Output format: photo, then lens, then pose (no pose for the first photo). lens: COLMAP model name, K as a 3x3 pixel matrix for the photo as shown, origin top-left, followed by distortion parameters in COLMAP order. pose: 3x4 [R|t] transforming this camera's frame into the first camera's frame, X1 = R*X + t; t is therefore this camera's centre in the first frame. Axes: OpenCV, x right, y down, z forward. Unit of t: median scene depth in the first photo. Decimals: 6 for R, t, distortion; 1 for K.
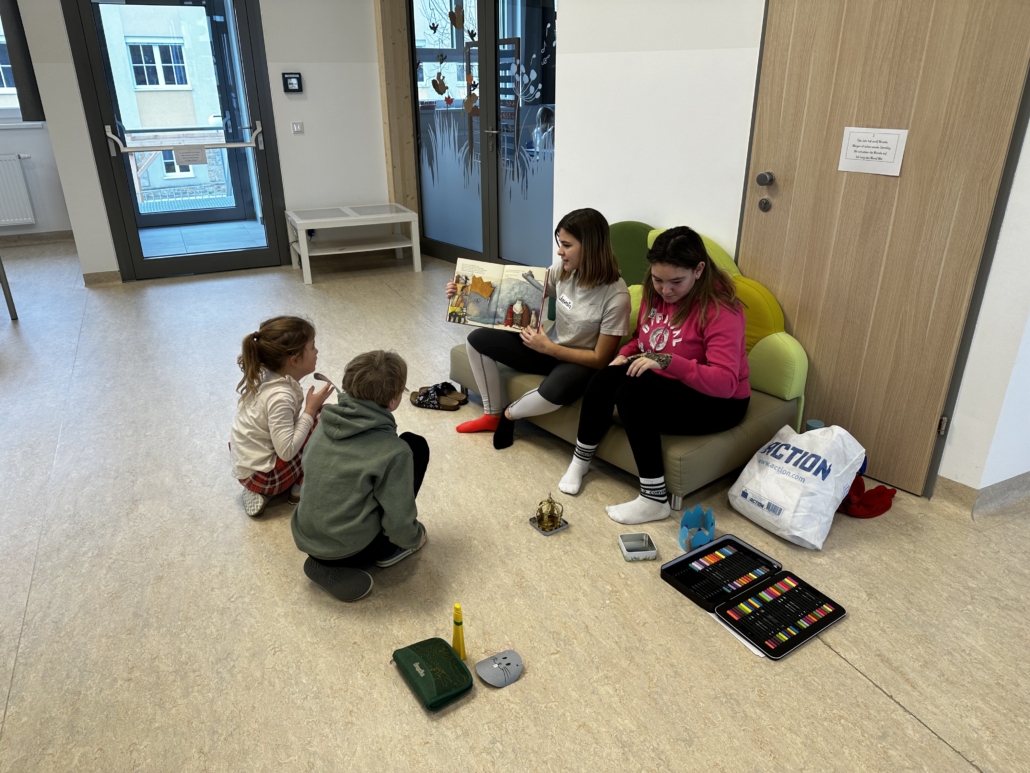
lens RADIAL K [[724.8, 0, 520.8], [0, 724.8, 386.4], [0, 0, 1]] dist [-0.007909, -0.005578]
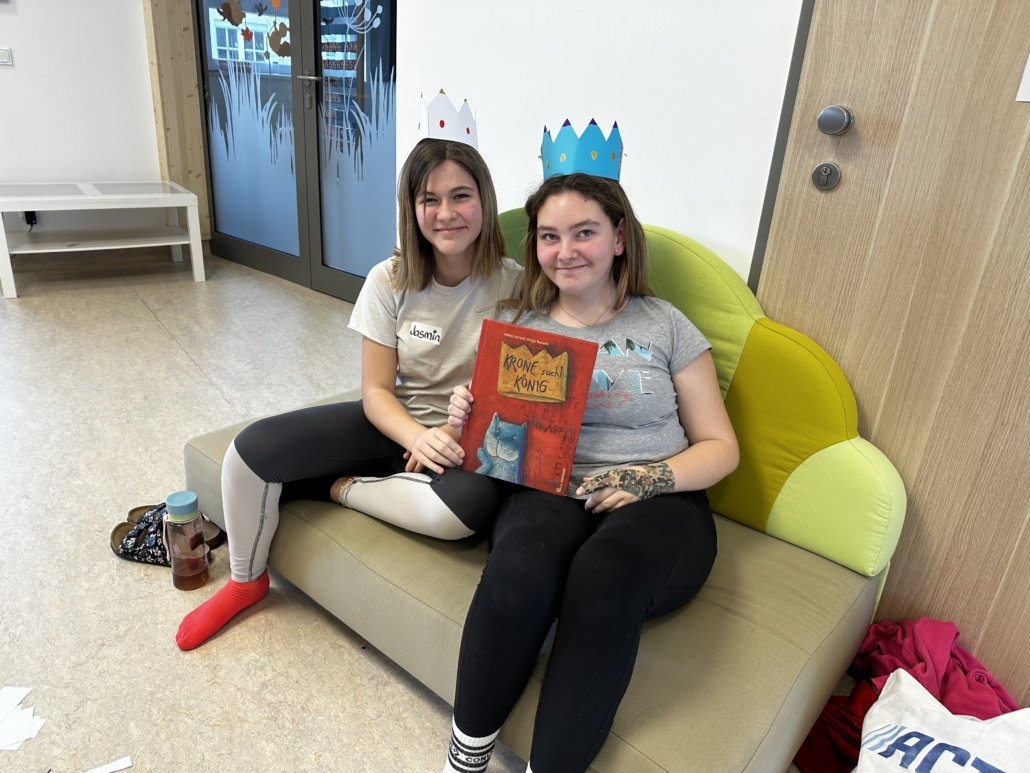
lens RADIAL K [[724.8, 0, 510.2], [0, 724.8, 384.5], [0, 0, 1]] dist [-0.007909, -0.005578]
pose [[0.982941, -0.003739, 0.183881, 0.020859], [0.005476, 0.999945, -0.008940, -0.057394], [-0.183838, 0.009794, 0.982908, 0.298415]]
